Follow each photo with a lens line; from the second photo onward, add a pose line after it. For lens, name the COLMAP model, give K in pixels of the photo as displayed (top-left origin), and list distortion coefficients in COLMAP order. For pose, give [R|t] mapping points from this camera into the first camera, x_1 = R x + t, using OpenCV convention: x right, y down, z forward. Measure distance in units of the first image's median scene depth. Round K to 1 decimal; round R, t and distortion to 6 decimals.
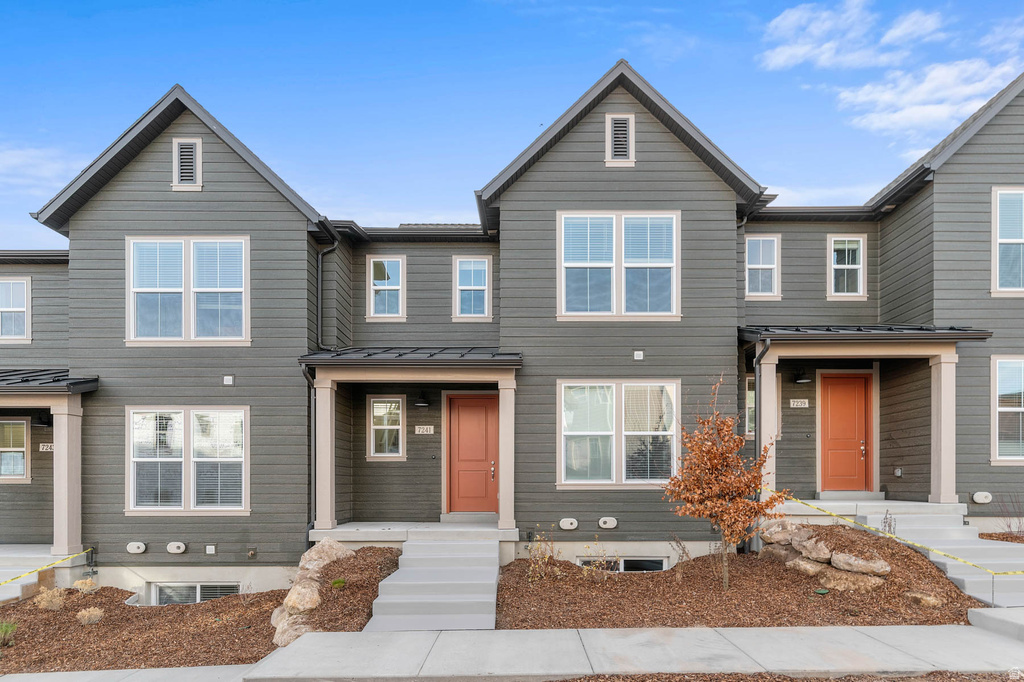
lens RADIAL K [[522.1, 0, 510.8], [0, 522.1, 333.3], [0, 0, 1]] dist [0.004883, 0.000296]
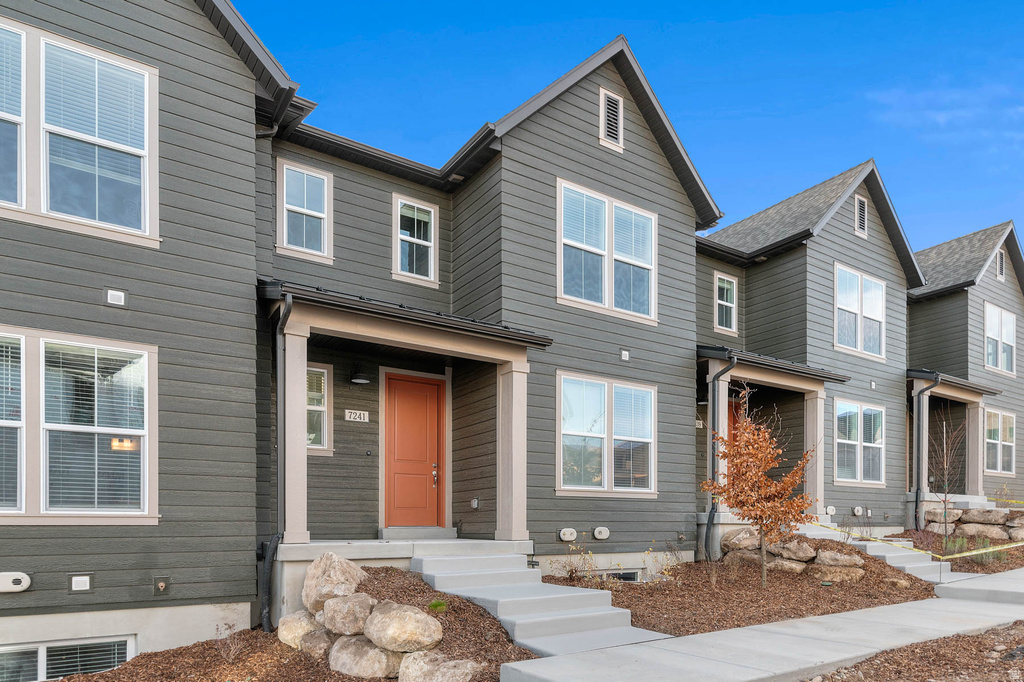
lens RADIAL K [[621.2, 0, 512.4], [0, 621.2, 347.7], [0, 0, 1]] dist [0.000026, 0.003630]
pose [[0.840382, 0.148086, 0.521371, -0.530962], [-0.151838, 0.987756, -0.035811, 0.104357], [-0.520291, -0.049069, 0.852578, 0.174953]]
